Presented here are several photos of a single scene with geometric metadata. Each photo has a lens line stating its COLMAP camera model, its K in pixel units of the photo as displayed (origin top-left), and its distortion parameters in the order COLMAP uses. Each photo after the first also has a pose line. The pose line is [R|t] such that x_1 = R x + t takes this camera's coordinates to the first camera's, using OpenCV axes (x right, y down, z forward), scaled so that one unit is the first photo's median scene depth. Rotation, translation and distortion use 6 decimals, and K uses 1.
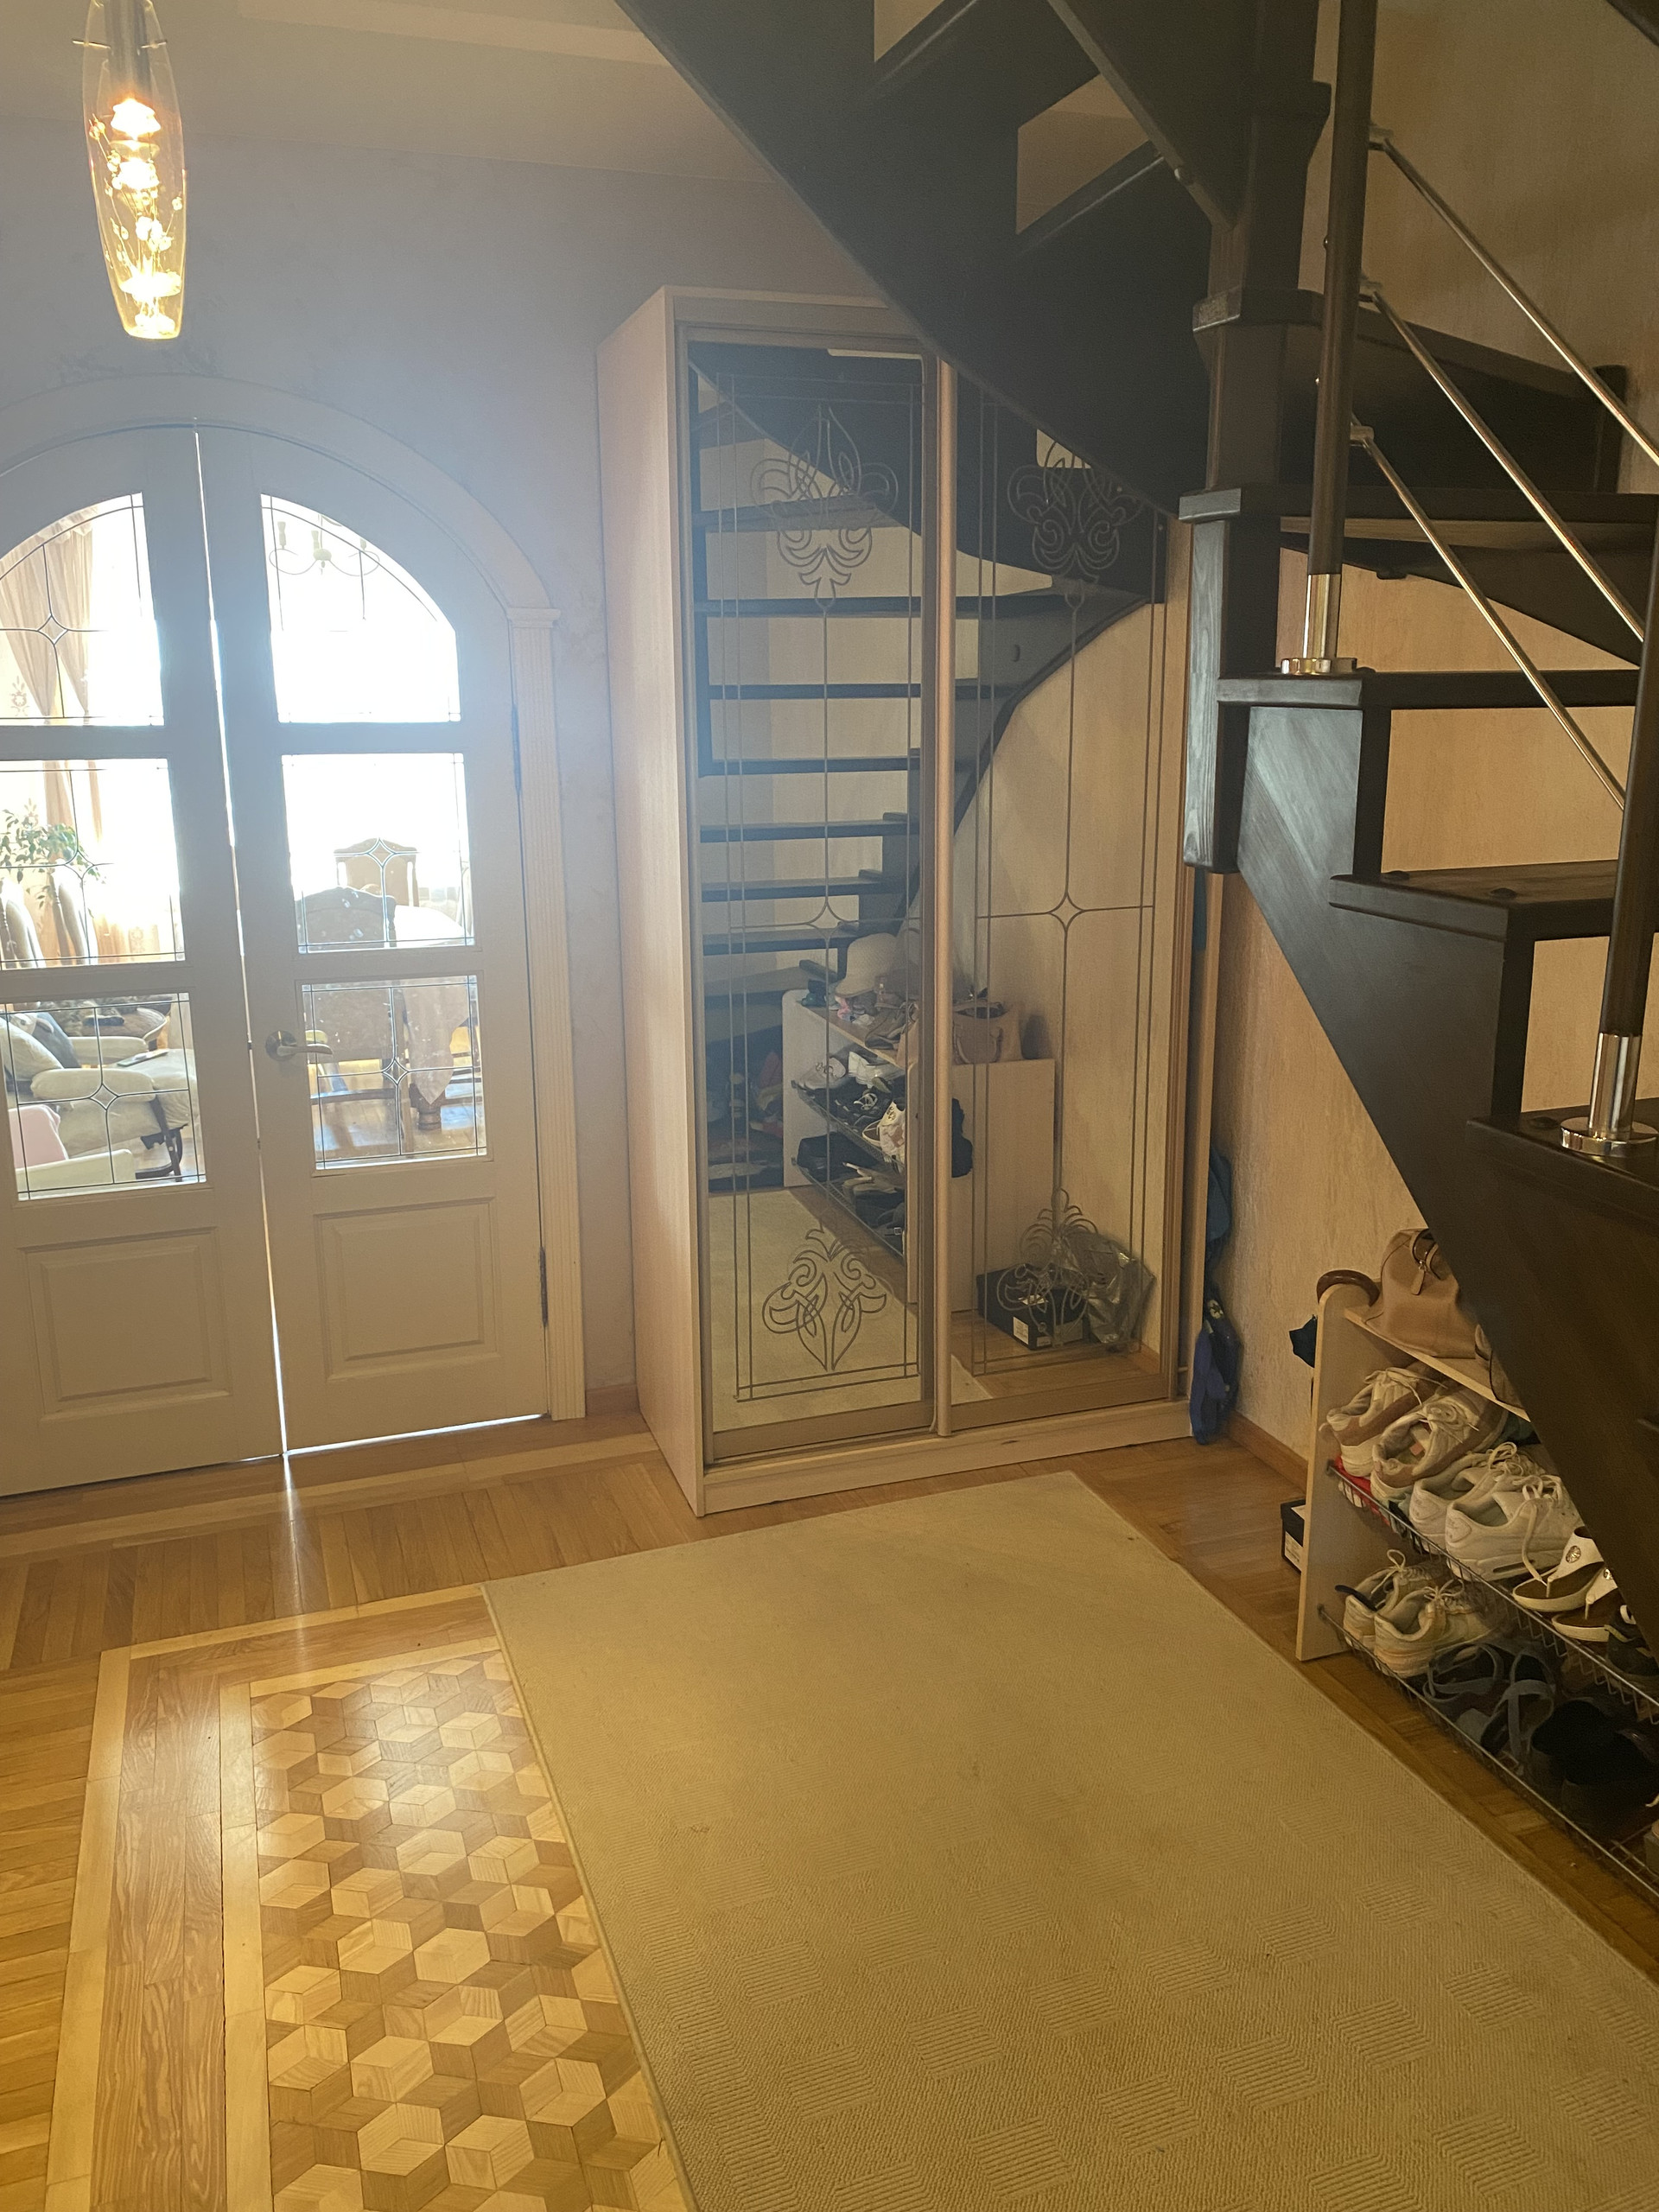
lens RADIAL K [[1676.9, 0, 823.1], [0, 1676.9, 1109.8], [0, 0, 1]] dist [0.036896, -0.049674]
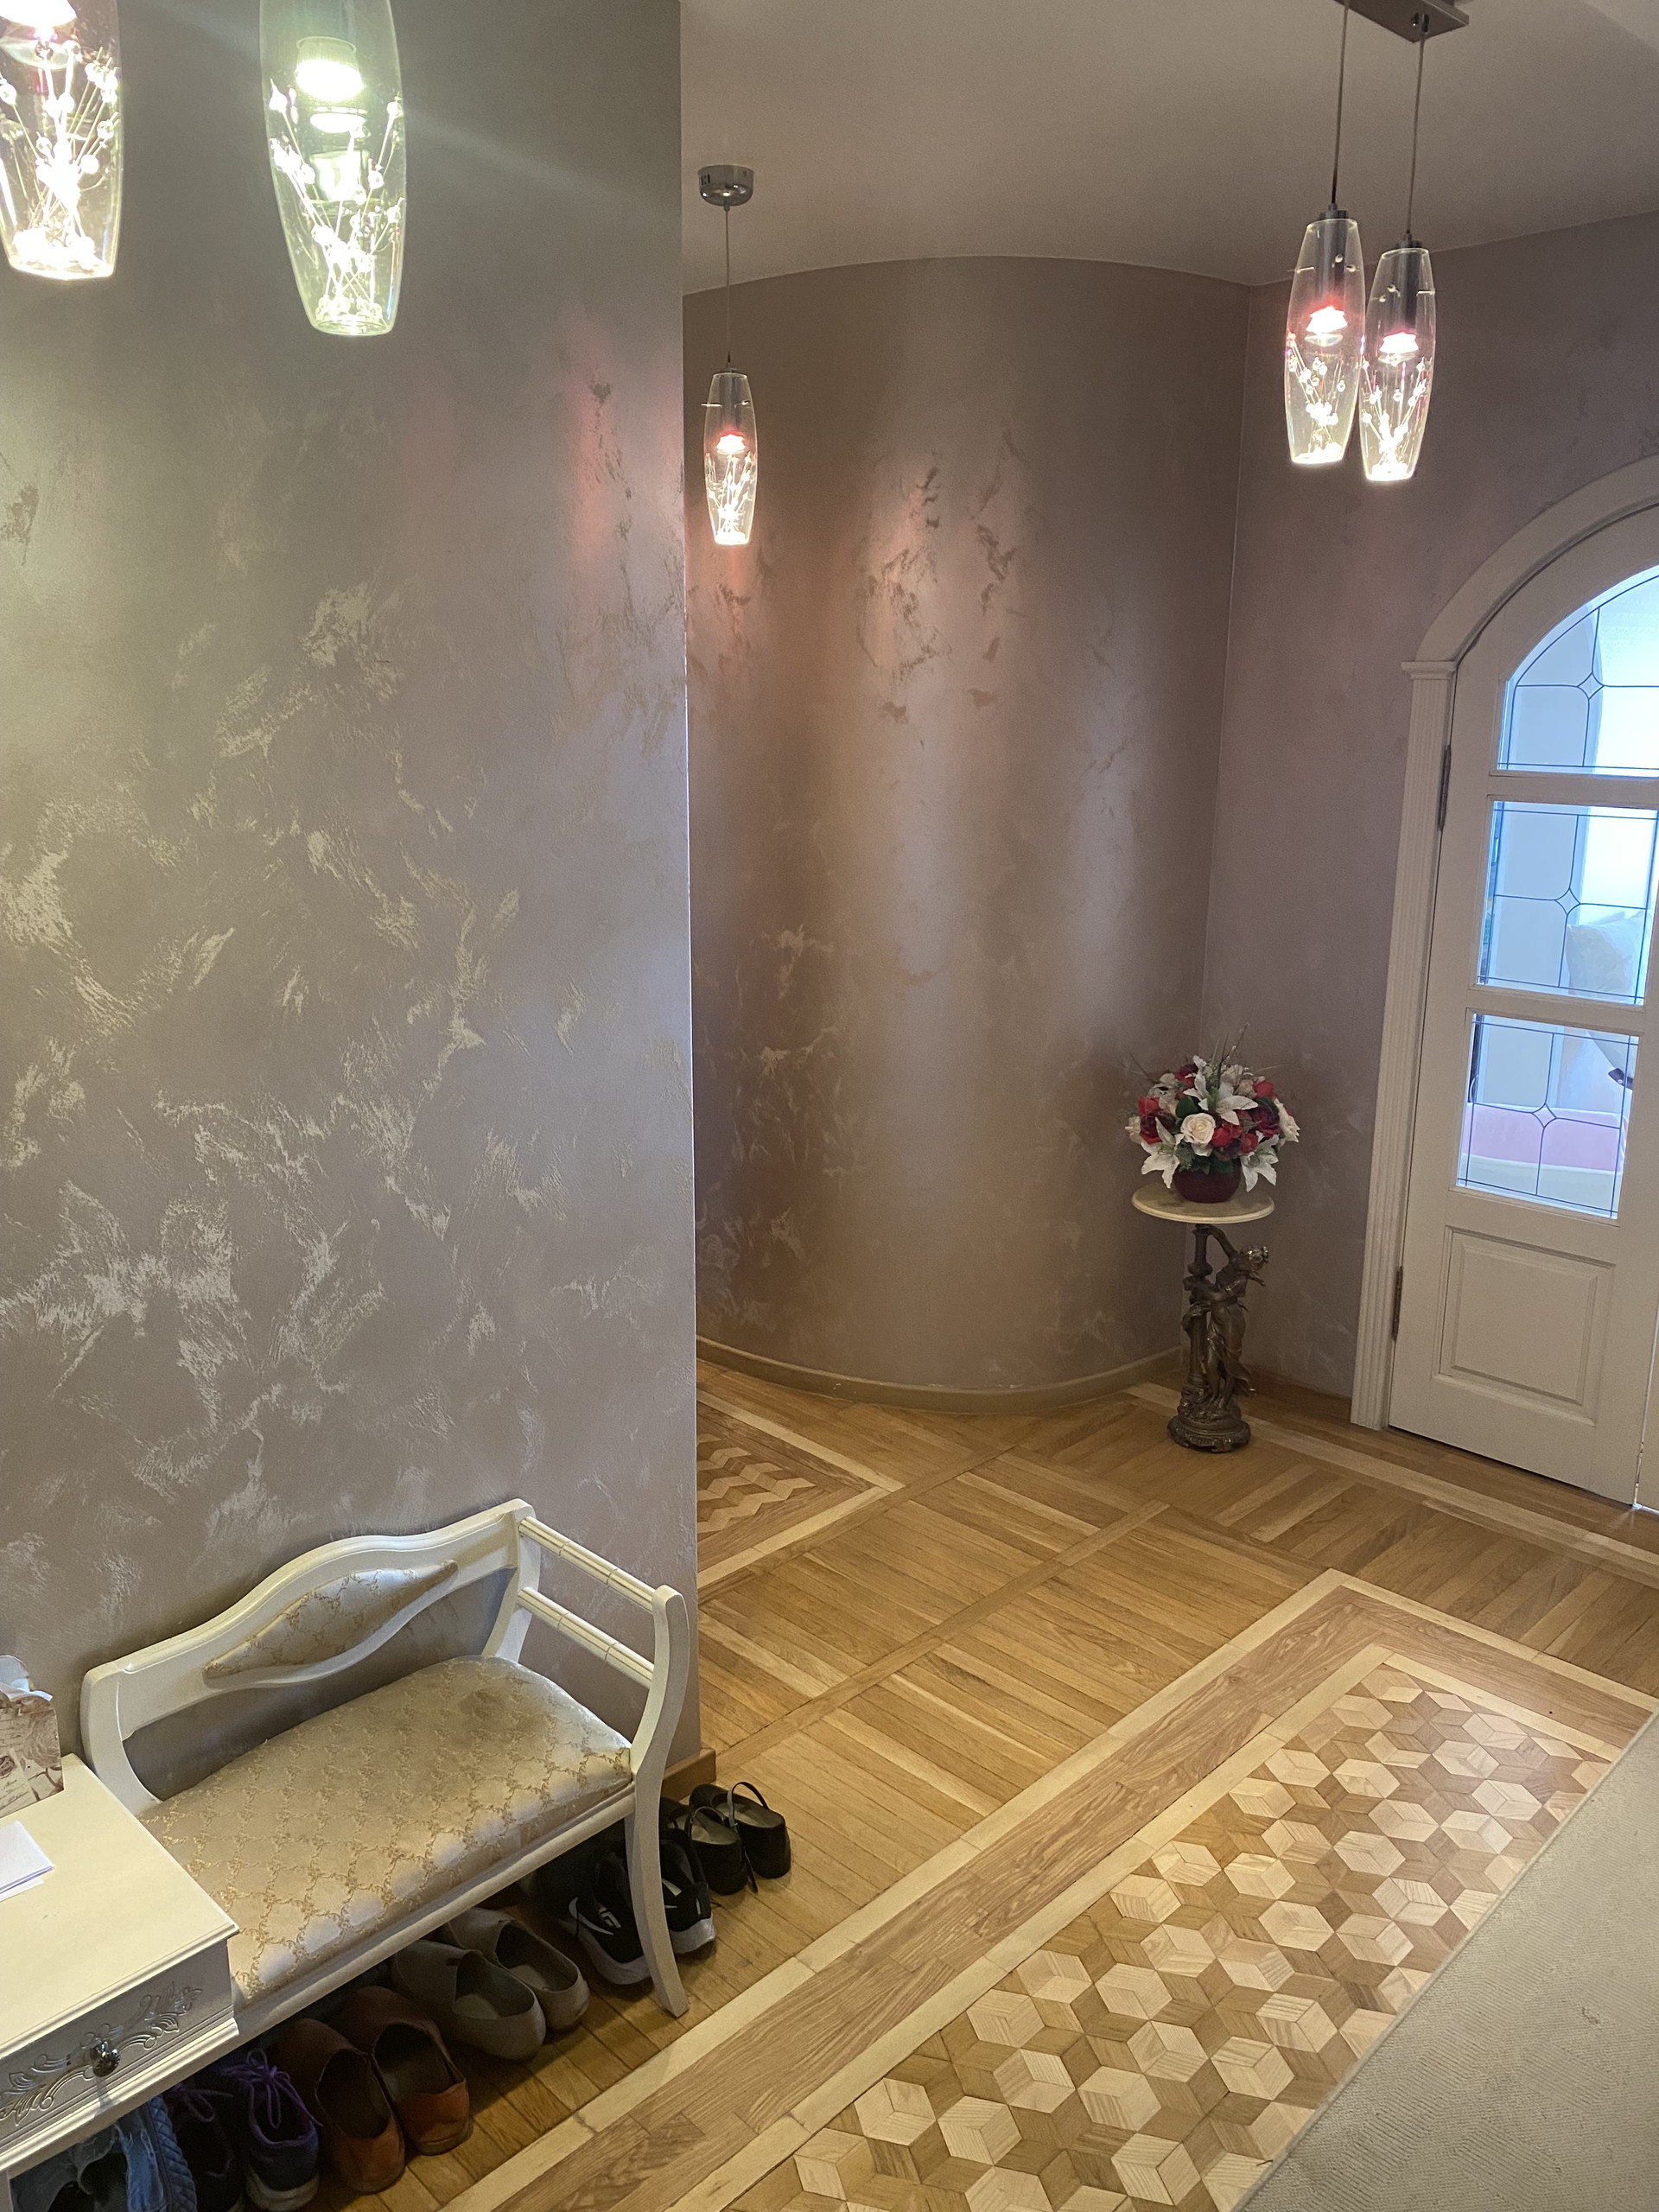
lens RADIAL K [[1676.9, 0, 813.6], [0, 1676.9, 1102.3], [0, 0, 1]] dist [0.036896, -0.049674]
pose [[0.405584, 0.224768, -0.885992, 0.516944], [-0.208590, 0.966478, 0.149699, -0.121596], [0.889939, 0.124094, 0.438873, 0.168115]]
